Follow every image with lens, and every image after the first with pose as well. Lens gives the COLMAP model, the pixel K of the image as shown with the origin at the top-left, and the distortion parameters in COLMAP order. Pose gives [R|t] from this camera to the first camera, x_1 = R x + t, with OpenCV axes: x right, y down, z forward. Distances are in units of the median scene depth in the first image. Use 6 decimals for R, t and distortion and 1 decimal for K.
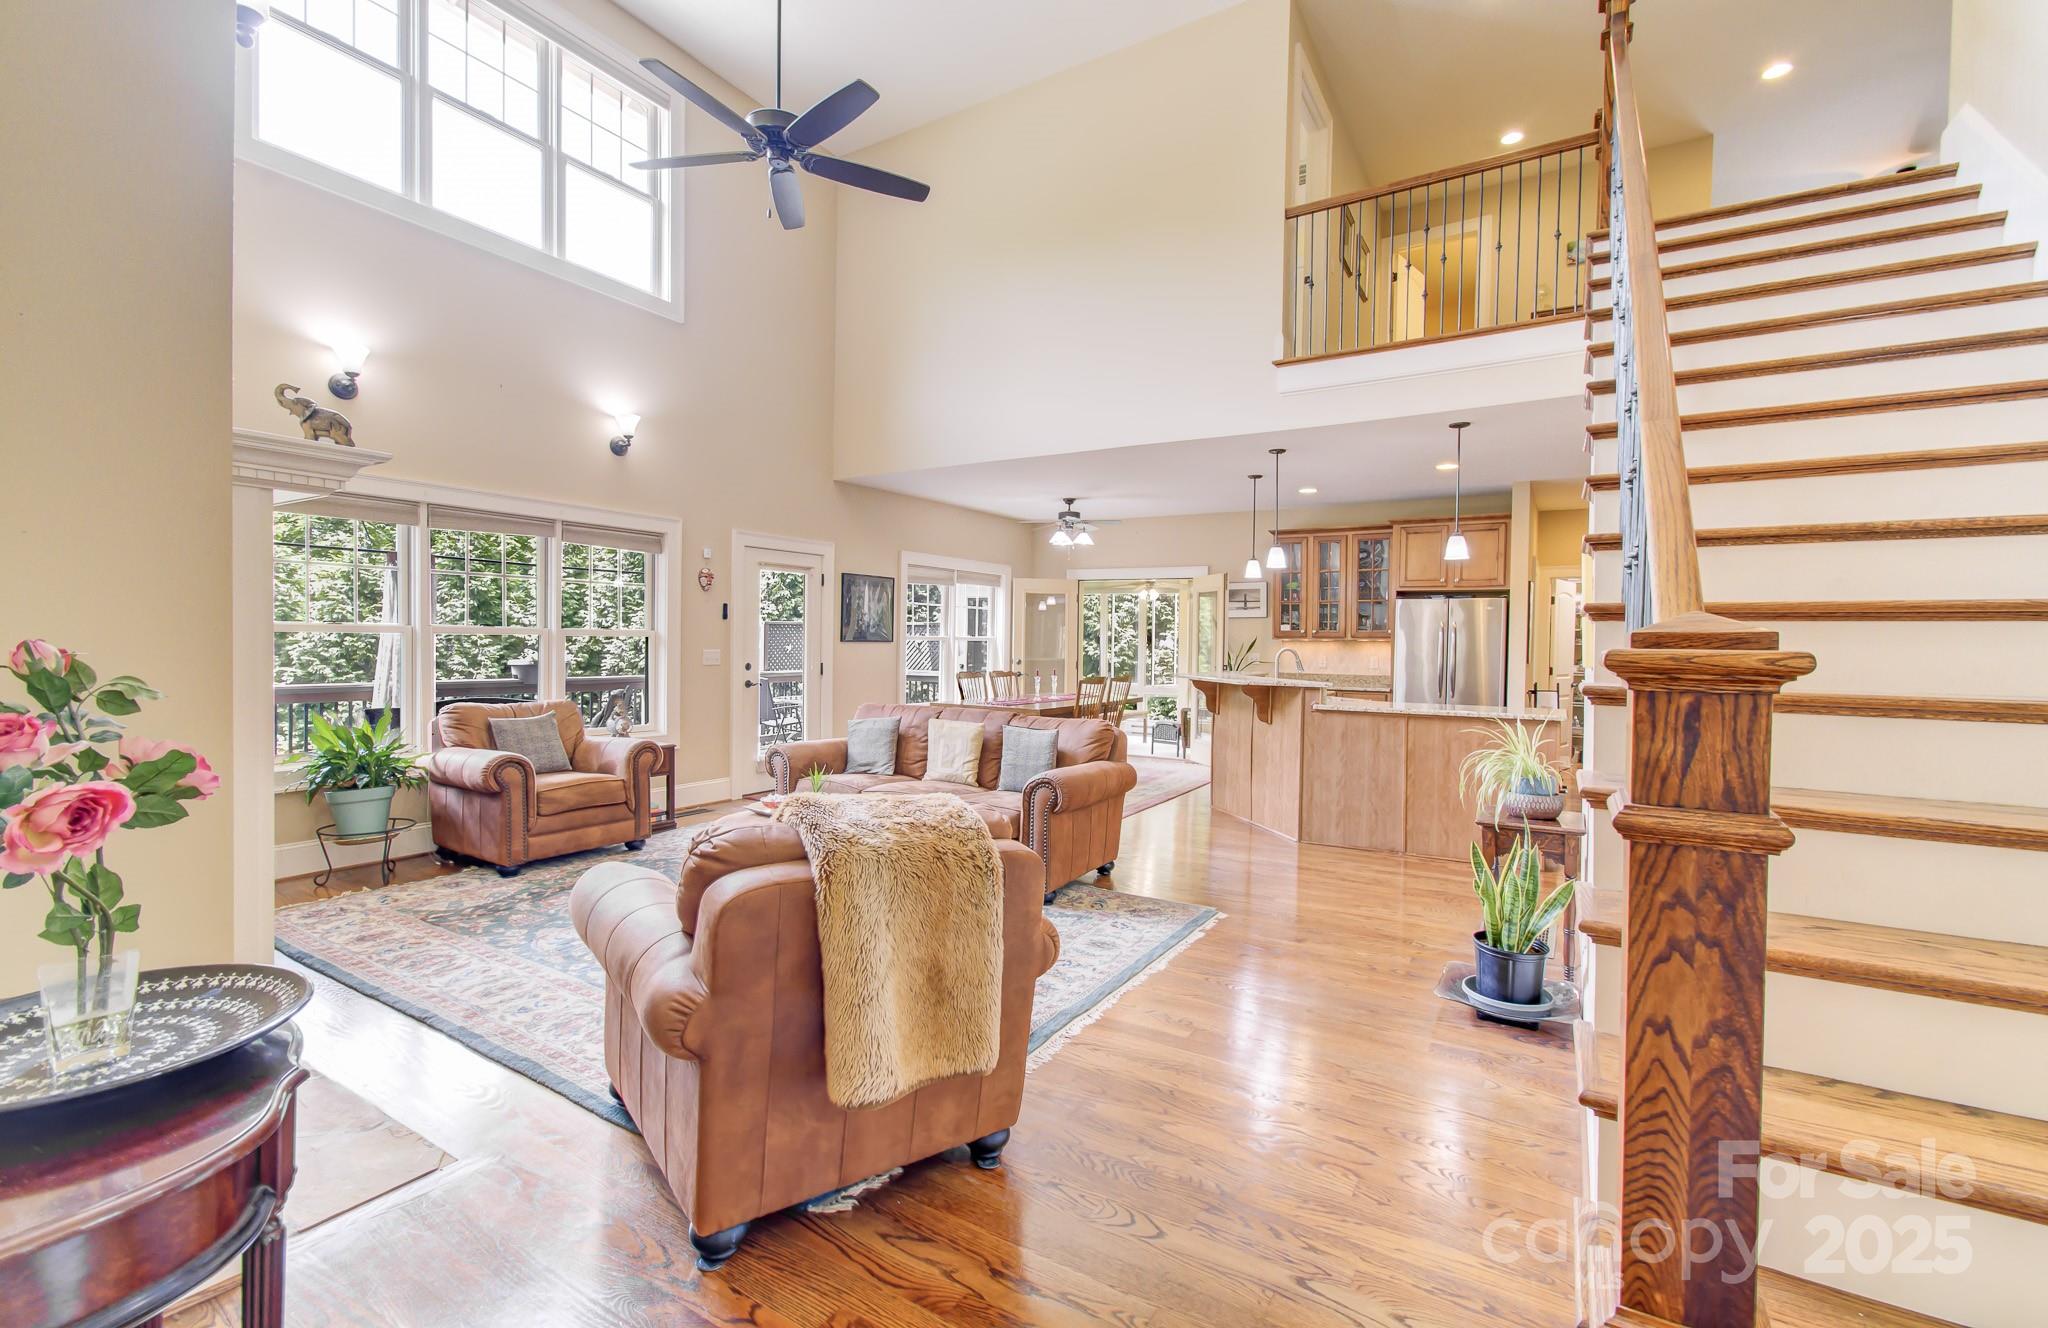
lens RADIAL K [[906.4, 0, 1040.1], [0, 906.4, 672.1], [0, 0, 1]] dist [0.007429, 0.000502]
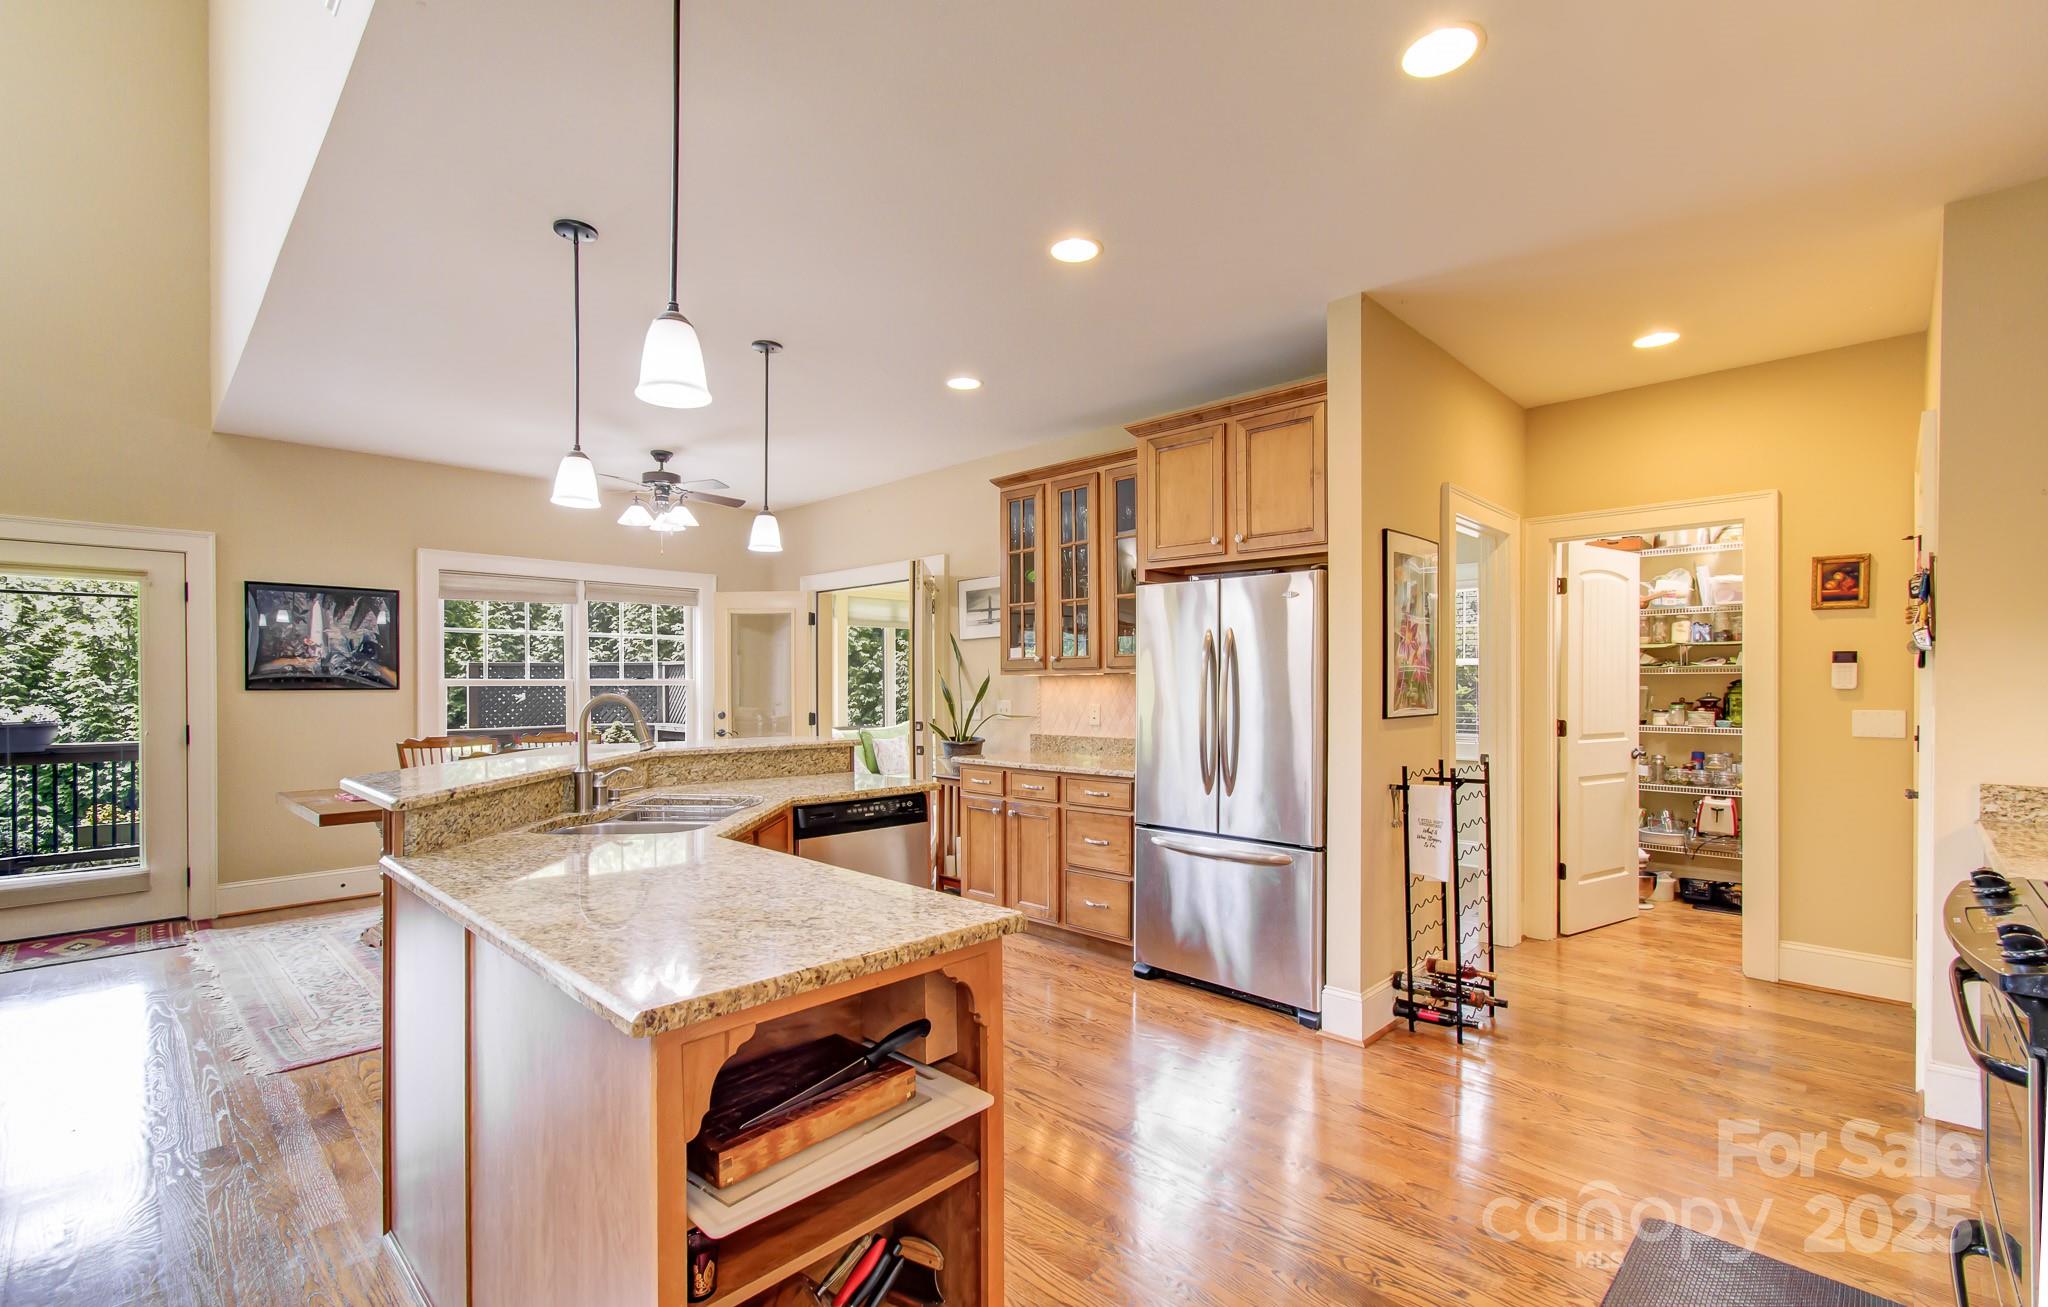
lens RADIAL K [[895.2, 0, 1071.2], [0, 895.2, 683.4], [0, 0, 1]] dist [-0.009185, 0.001268]
pose [[0.974084, -0.018291, -0.225444, 0.602103], [0.008961, 0.999063, -0.042340, -0.010215], [0.226007, 0.039223, 0.973336, 0.681182]]
